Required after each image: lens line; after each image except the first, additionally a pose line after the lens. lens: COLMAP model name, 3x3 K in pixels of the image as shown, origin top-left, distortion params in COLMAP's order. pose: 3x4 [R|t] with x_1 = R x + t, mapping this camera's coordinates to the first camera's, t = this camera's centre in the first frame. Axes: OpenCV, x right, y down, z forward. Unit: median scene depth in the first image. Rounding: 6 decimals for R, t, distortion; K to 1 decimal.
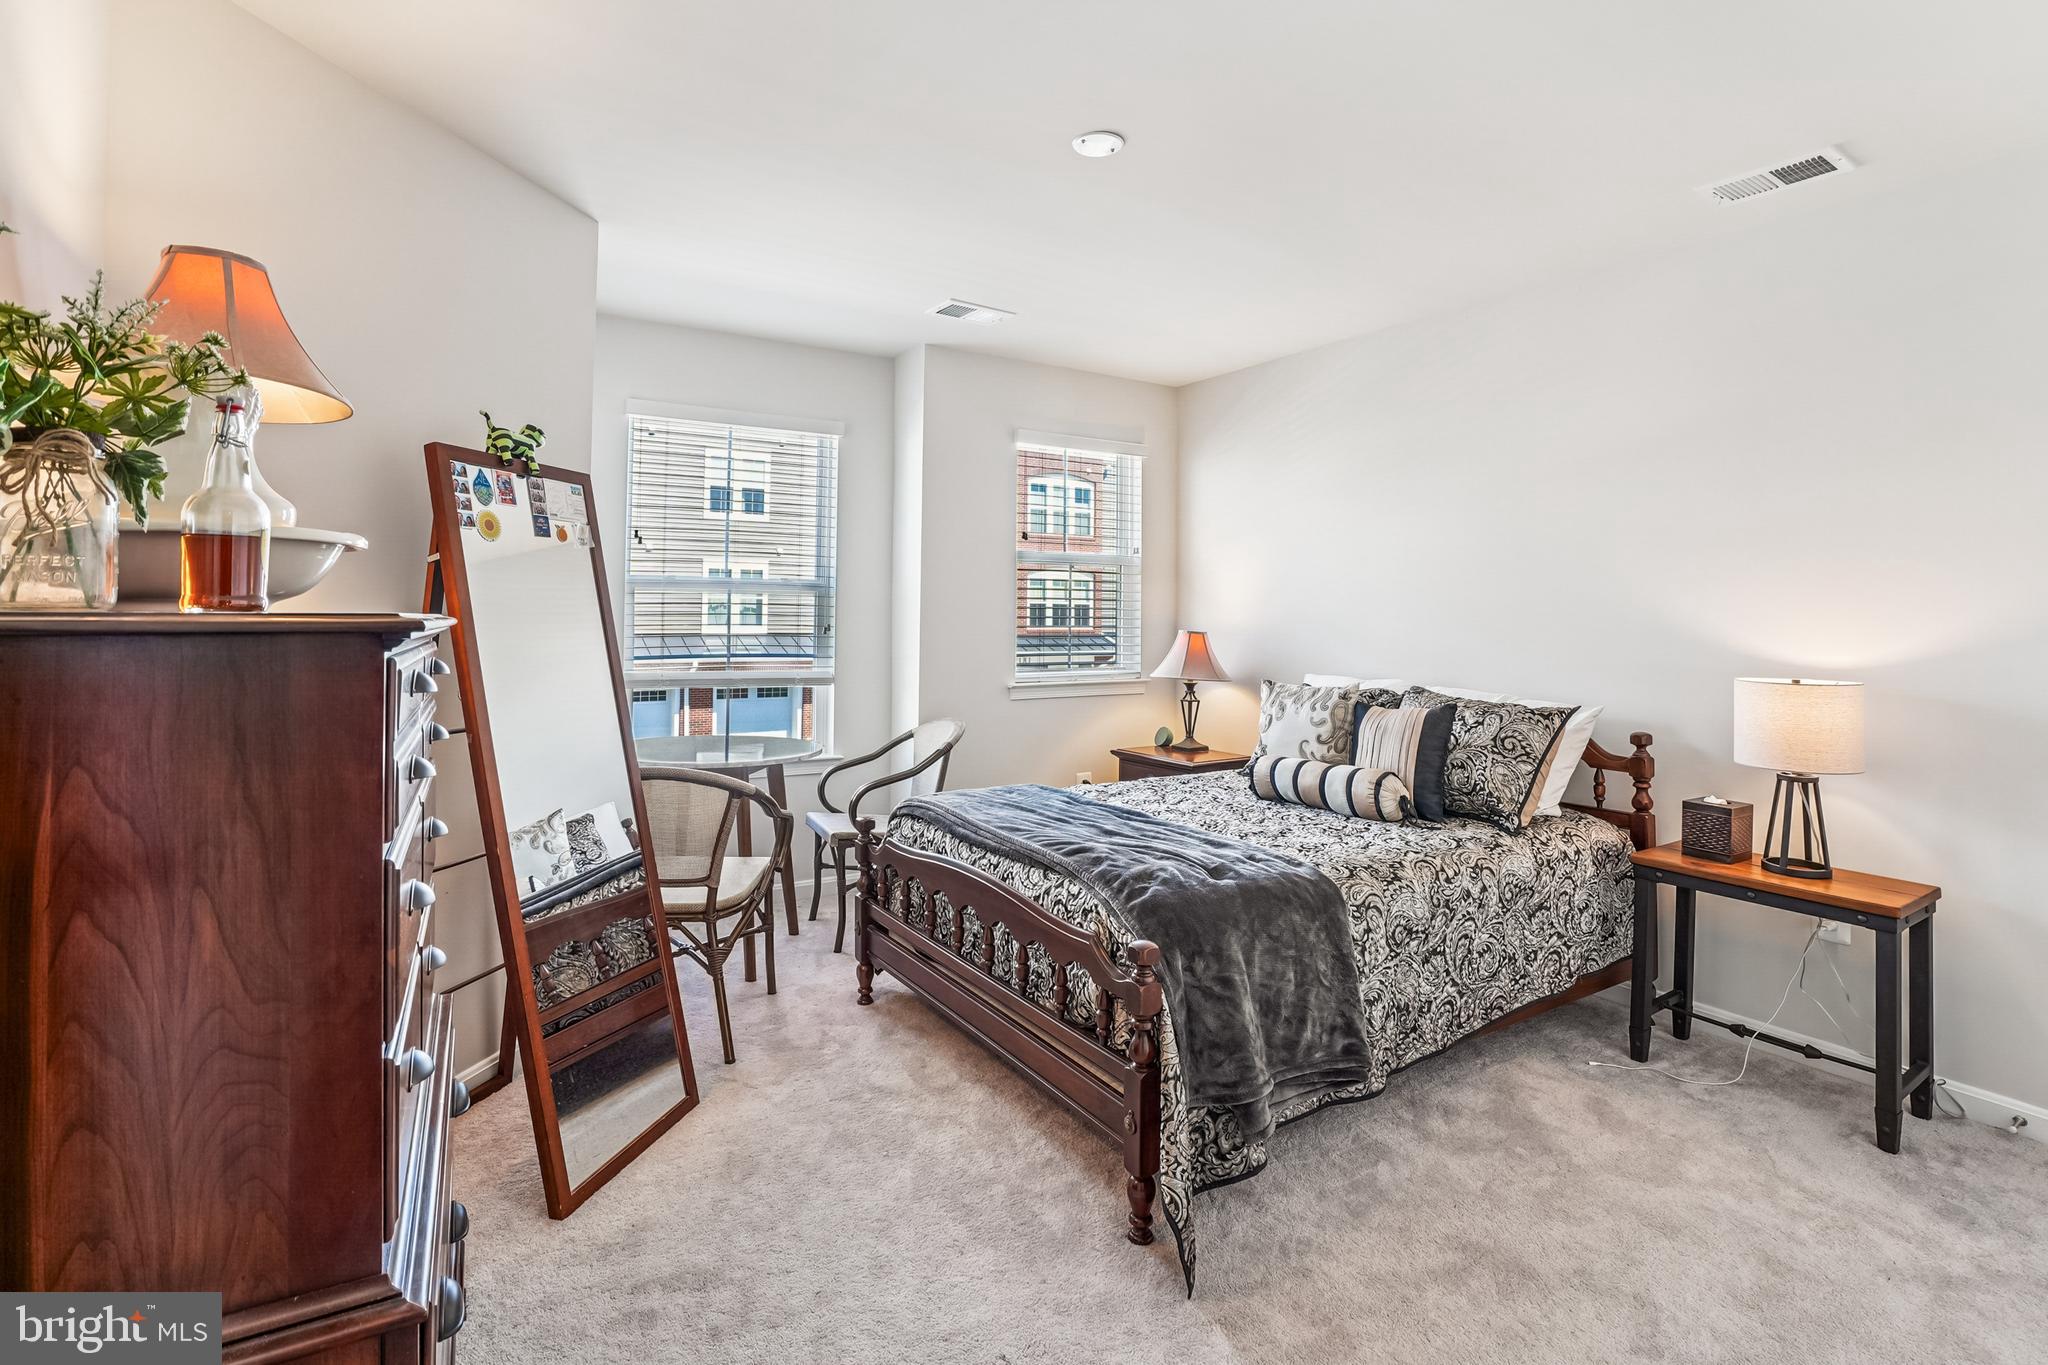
lens RADIAL K [[952.4, 0, 1031.7], [0, 952.4, 597.6], [0, 0, 1]] dist [-0.019658, 0.001634]
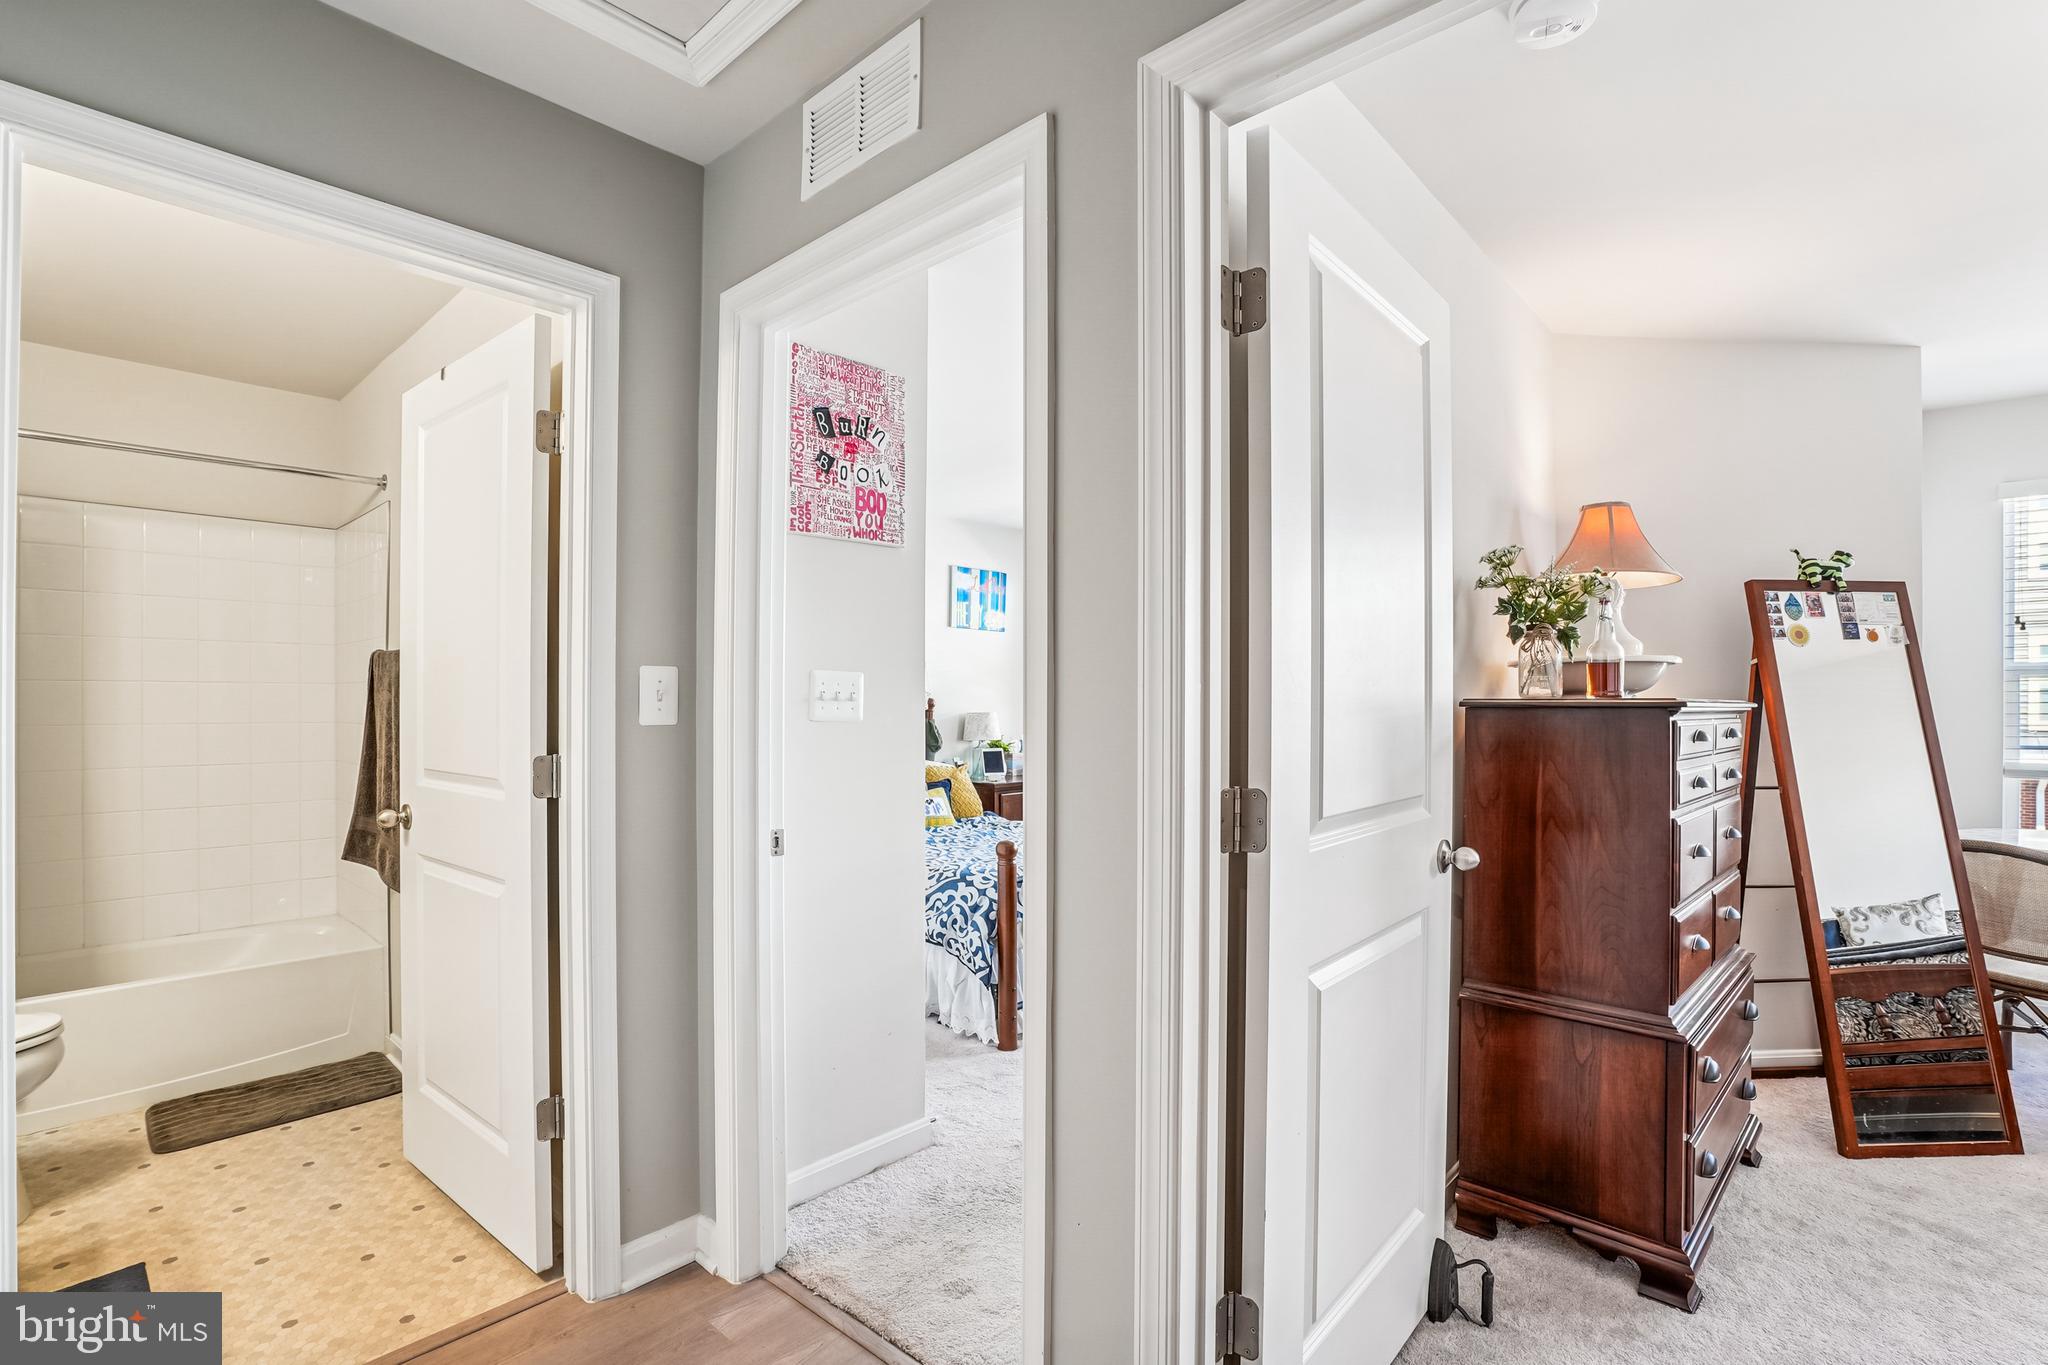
lens RADIAL K [[952.4, 0, 1022.6], [0, 952.4, 688.0], [0, 0, 1]] dist [-0.019658, 0.001634]
pose [[0.260288, -0.016847, -0.965384, 0.600872], [0.014653, 0.999802, -0.013497, 0.000816], [0.965420, -0.010632, 0.260483, -0.577541]]
